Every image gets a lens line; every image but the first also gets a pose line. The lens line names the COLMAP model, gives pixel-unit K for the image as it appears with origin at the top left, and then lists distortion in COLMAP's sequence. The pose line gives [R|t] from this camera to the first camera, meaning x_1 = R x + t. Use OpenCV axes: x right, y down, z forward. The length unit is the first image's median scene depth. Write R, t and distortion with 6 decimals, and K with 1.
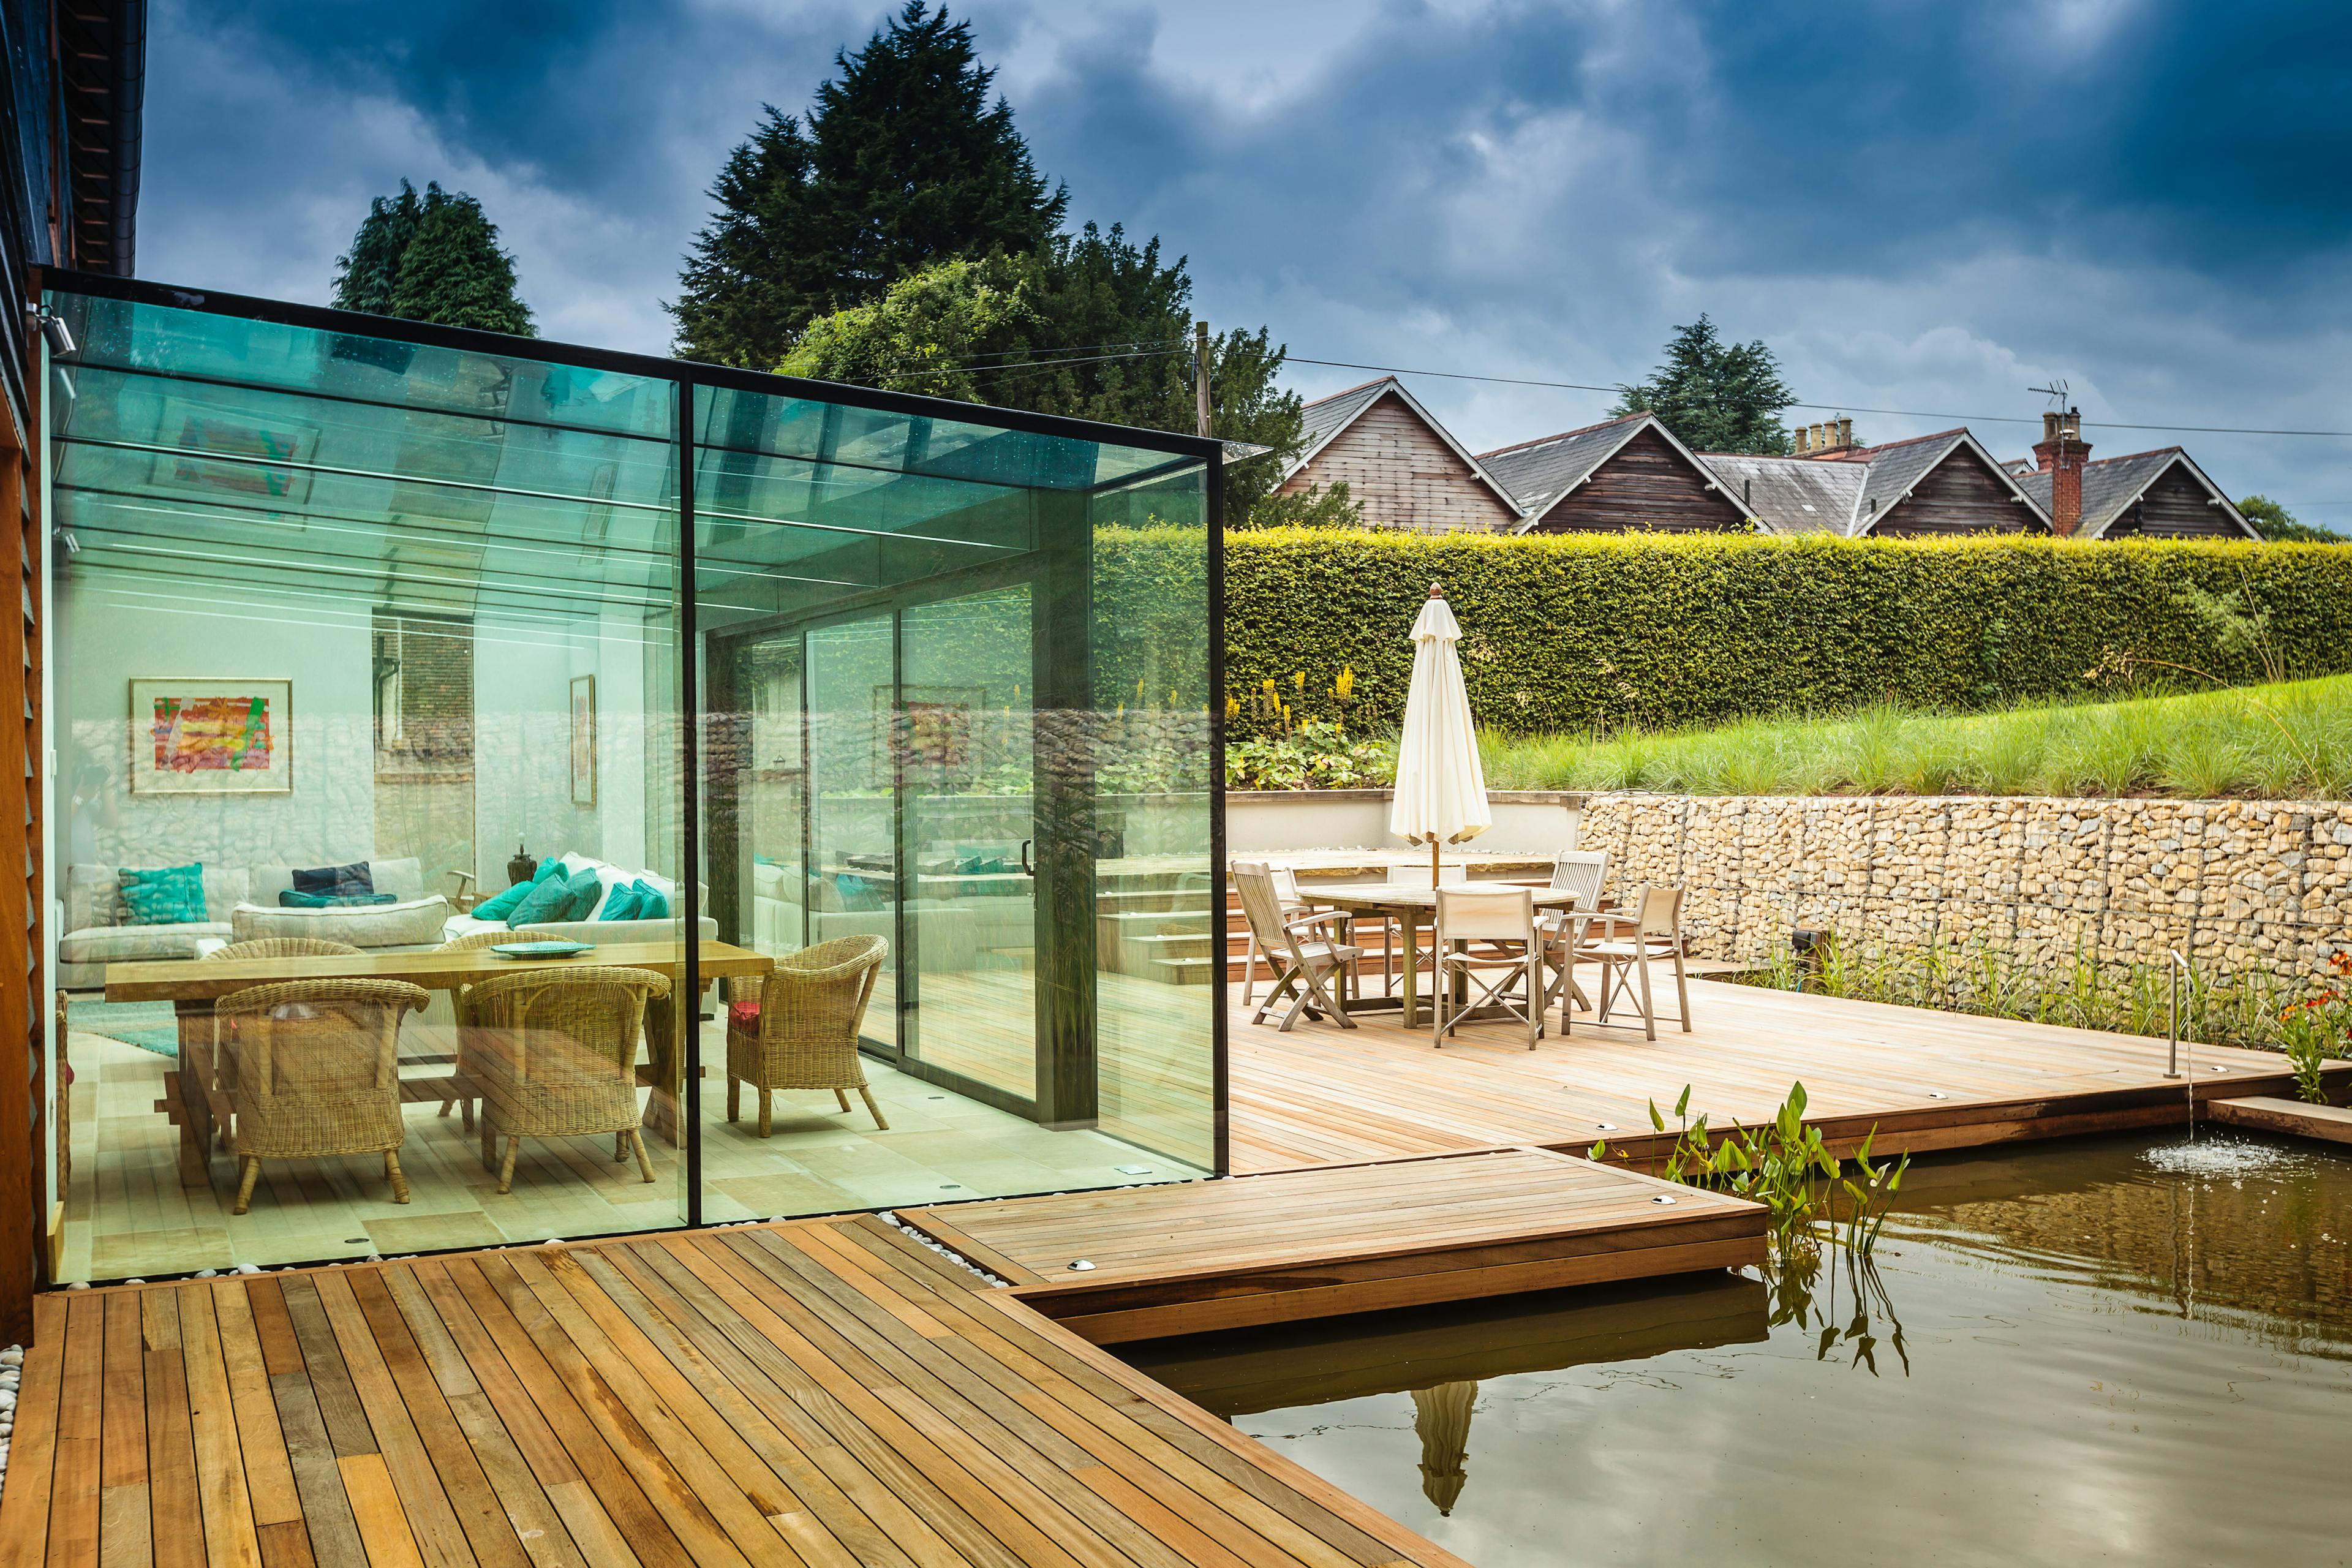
lens RADIAL K [[2248.7, 0, 1176.0], [0, 2248.7, 784.0], [0, 0, 1]] dist [-0.011118, -0.006638]
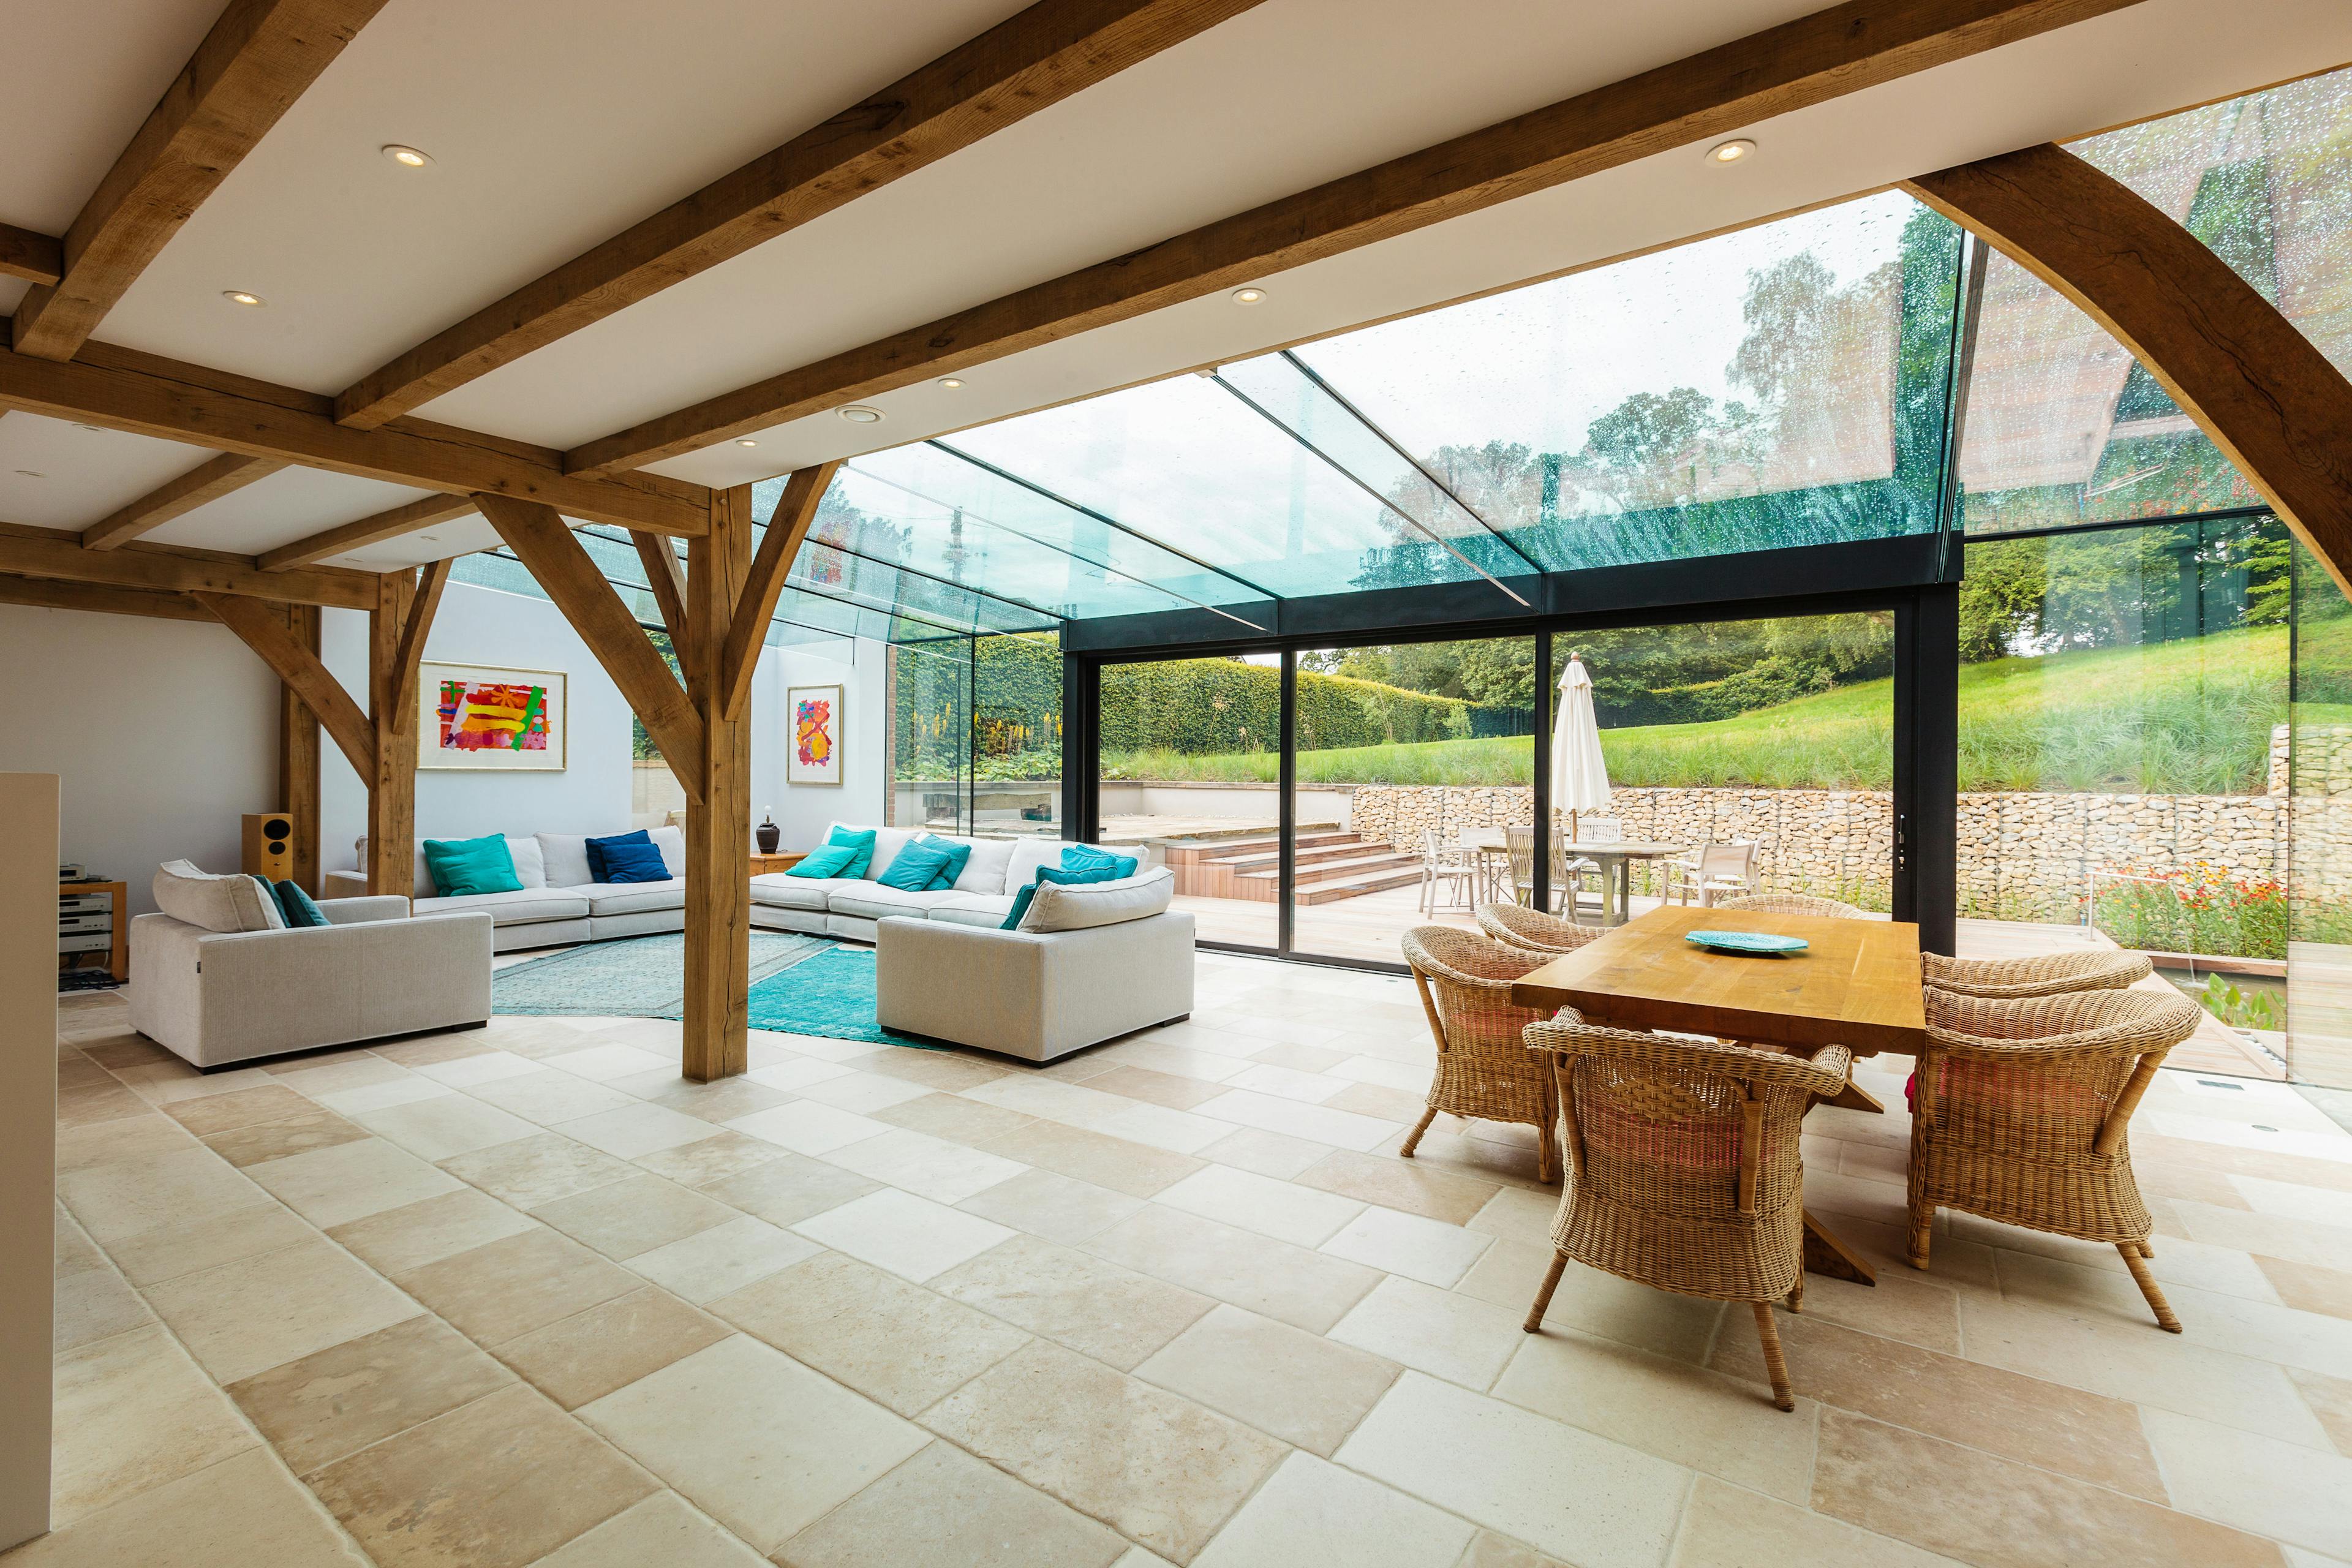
lens RADIAL K [[1041.9, 0, 1171.9], [0, 1041.9, 774.8], [0, 0, 1]] dist [-0.000054, 0.000100]
pose [[0.867791, 0.016403, 0.496659, -0.392921], [-0.012816, 0.999861, -0.010629, 0.007843], [-0.496765, 0.002858, 0.867881, 0.383511]]
